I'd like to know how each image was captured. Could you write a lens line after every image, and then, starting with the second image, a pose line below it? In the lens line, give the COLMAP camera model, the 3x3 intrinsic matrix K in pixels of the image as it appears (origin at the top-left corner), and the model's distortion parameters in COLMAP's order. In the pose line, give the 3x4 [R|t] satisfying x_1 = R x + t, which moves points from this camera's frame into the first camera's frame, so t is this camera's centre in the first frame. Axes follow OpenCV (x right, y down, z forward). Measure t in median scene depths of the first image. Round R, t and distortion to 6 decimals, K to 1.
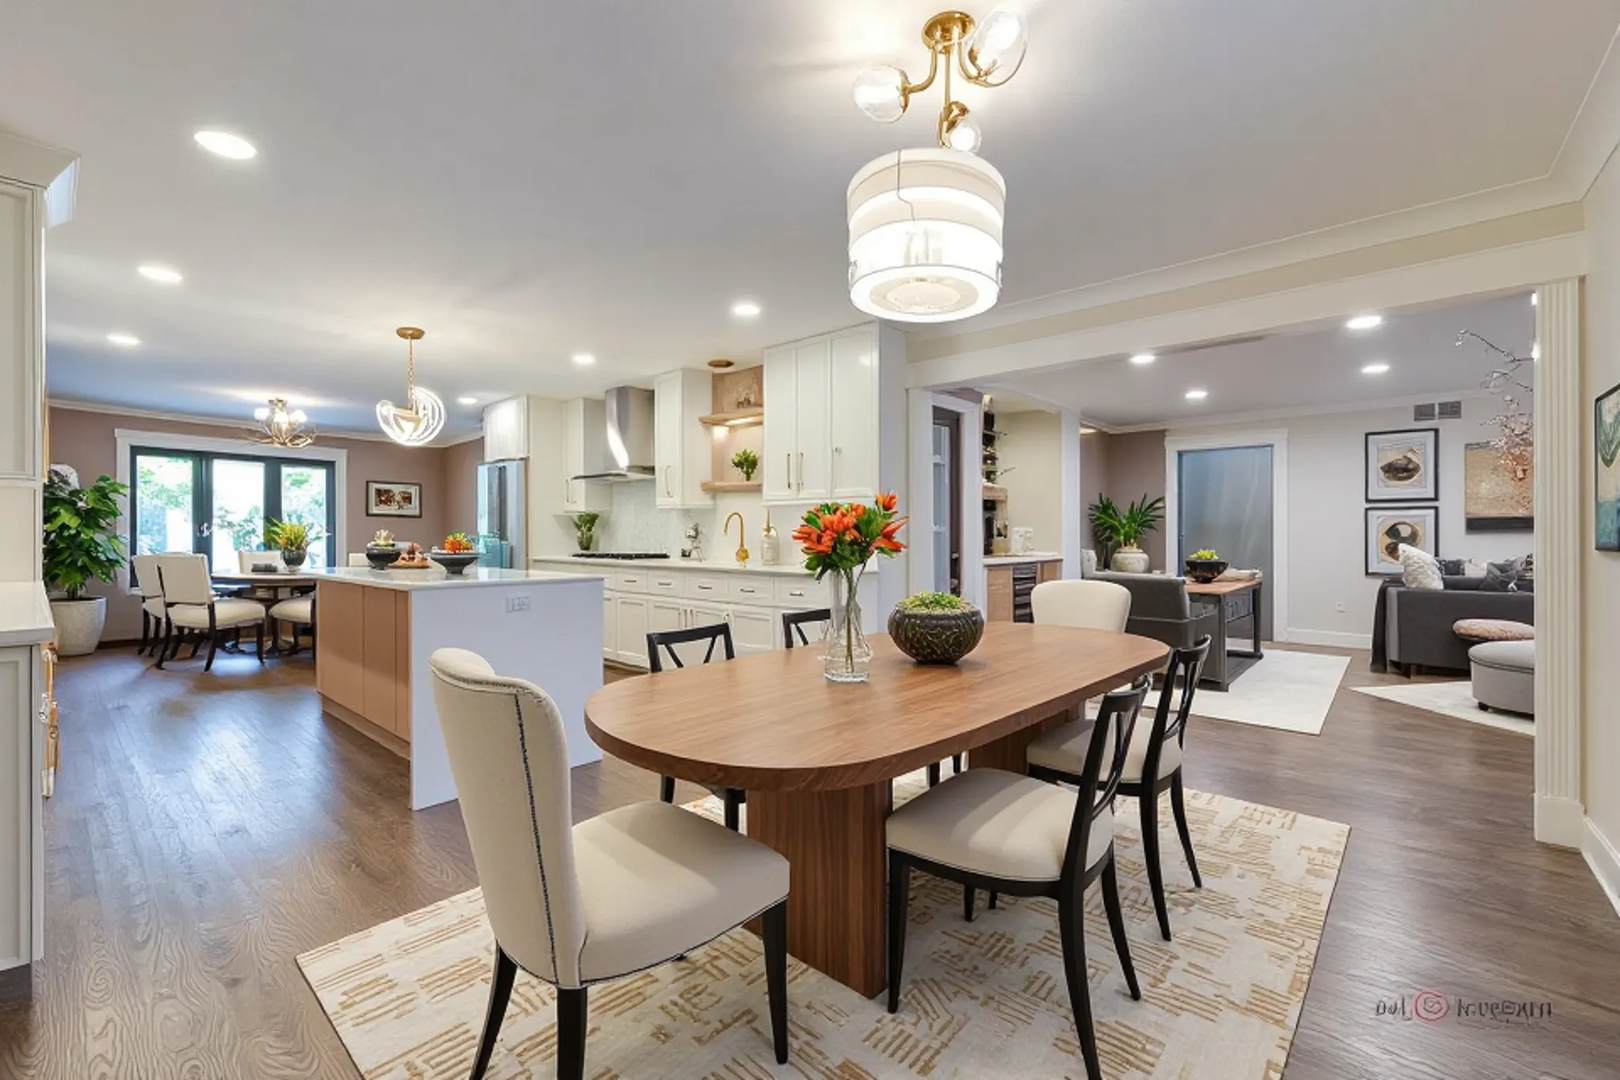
lens RADIAL K [[680.7, 0, 809.0], [0, 680.7, 541.9], [0, 0, 1]] dist [-0.001033, -0.000188]
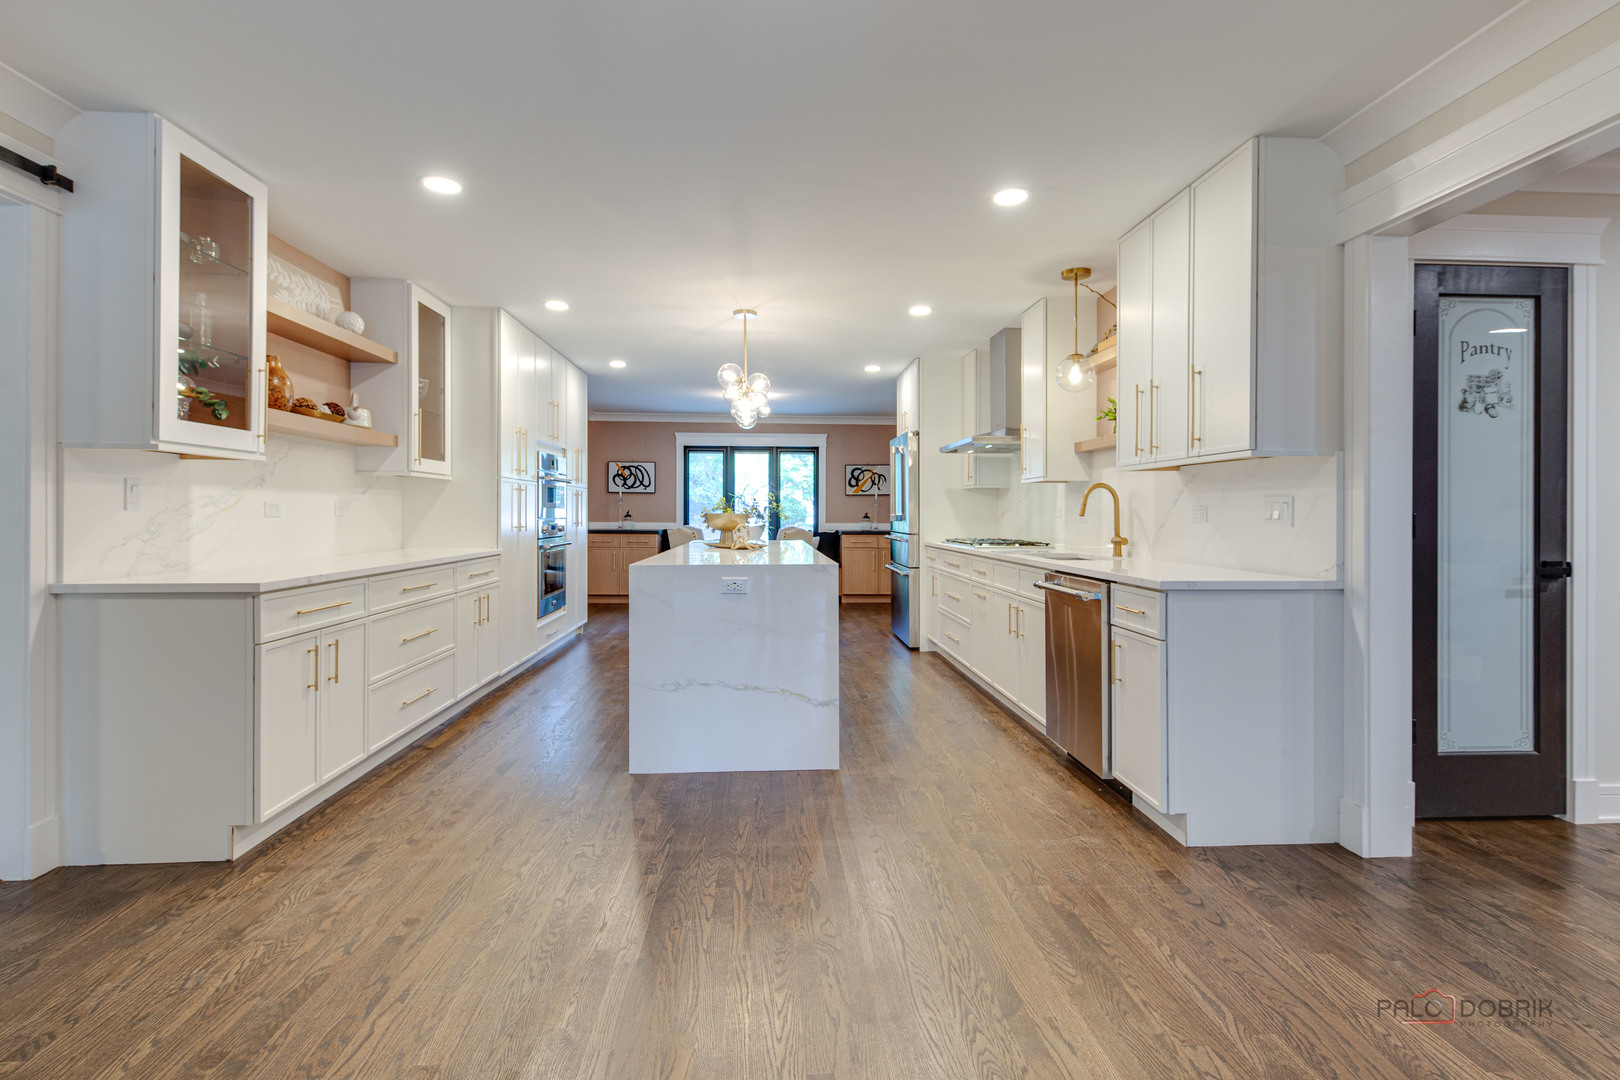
lens RADIAL K [[744.4, 0, 805.8], [0, 744.4, 523.5], [0, 0, 1]] dist [0.004180, 0.000274]
pose [[0.713784, 0.003319, -0.700358, 0.152572], [-0.000030, 0.999989, 0.004709, -0.000764], [0.700366, -0.003340, 0.713776, 0.156622]]
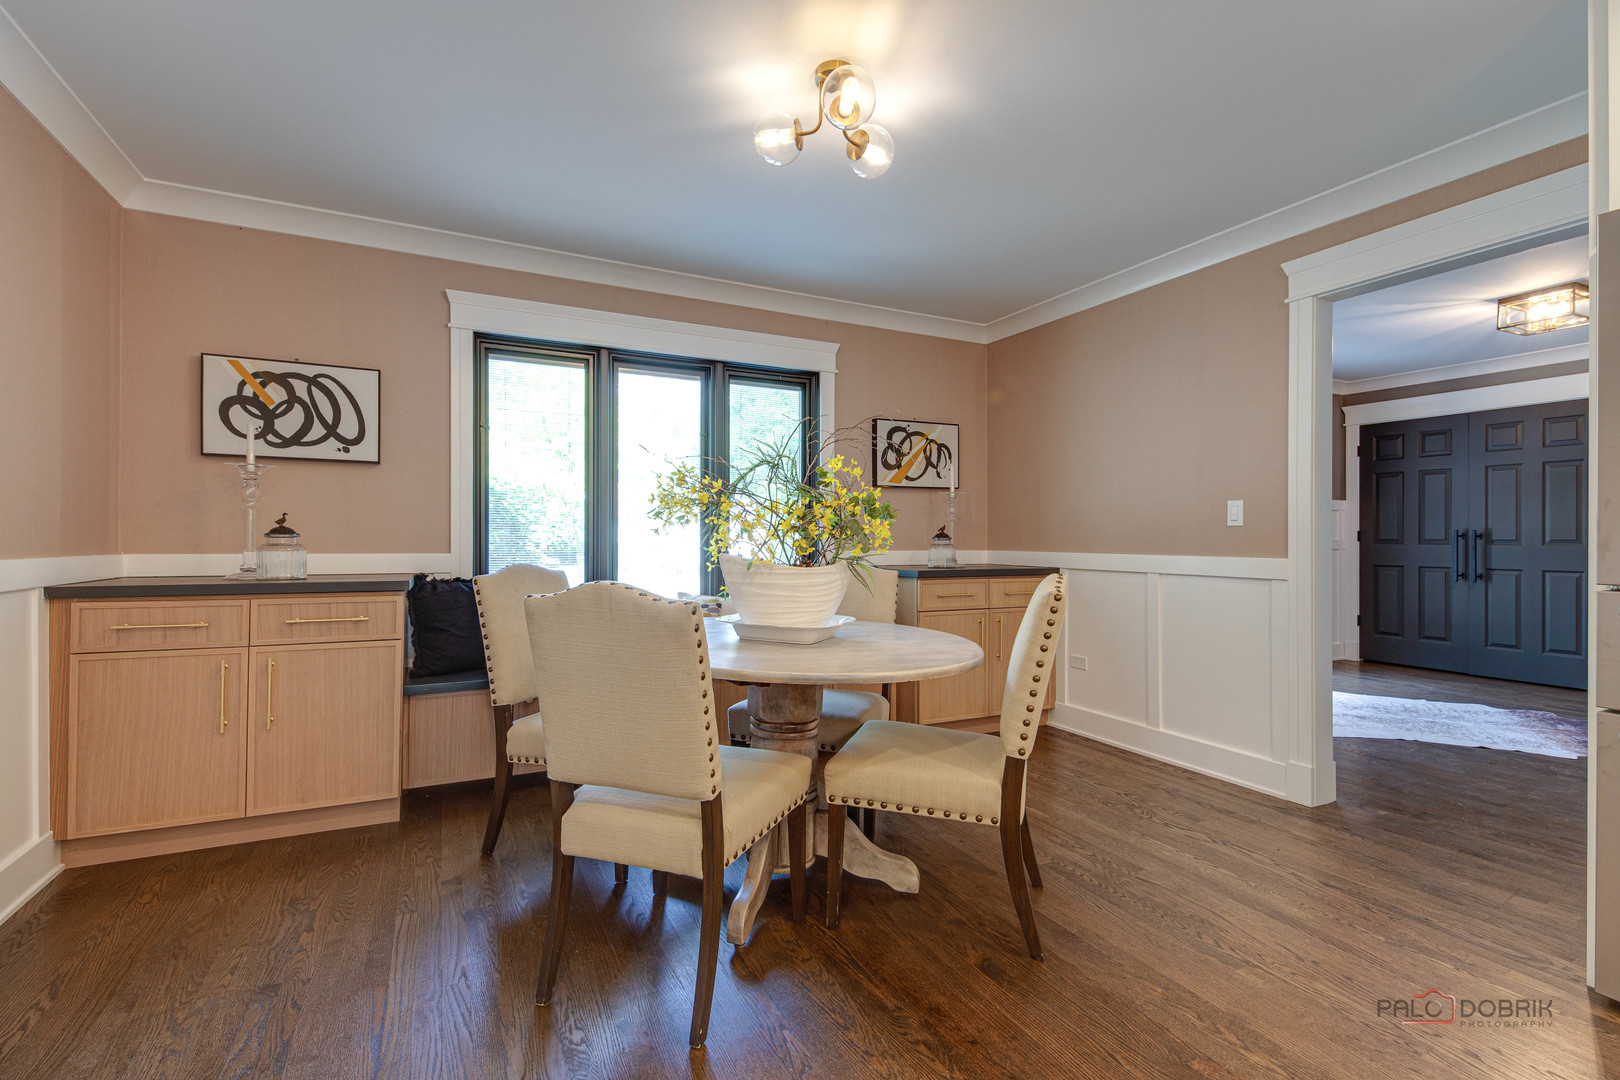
lens RADIAL K [[744.4, 0, 816.7], [0, 744.4, 542.4], [0, 0, 1]] dist [0.004180, 0.000274]
pose [[0.931907, -0.004618, -0.362668, -0.619005], [0.004255, 0.999989, -0.001799, -0.000837], [0.362673, 0.000133, 0.931917, 0.630511]]
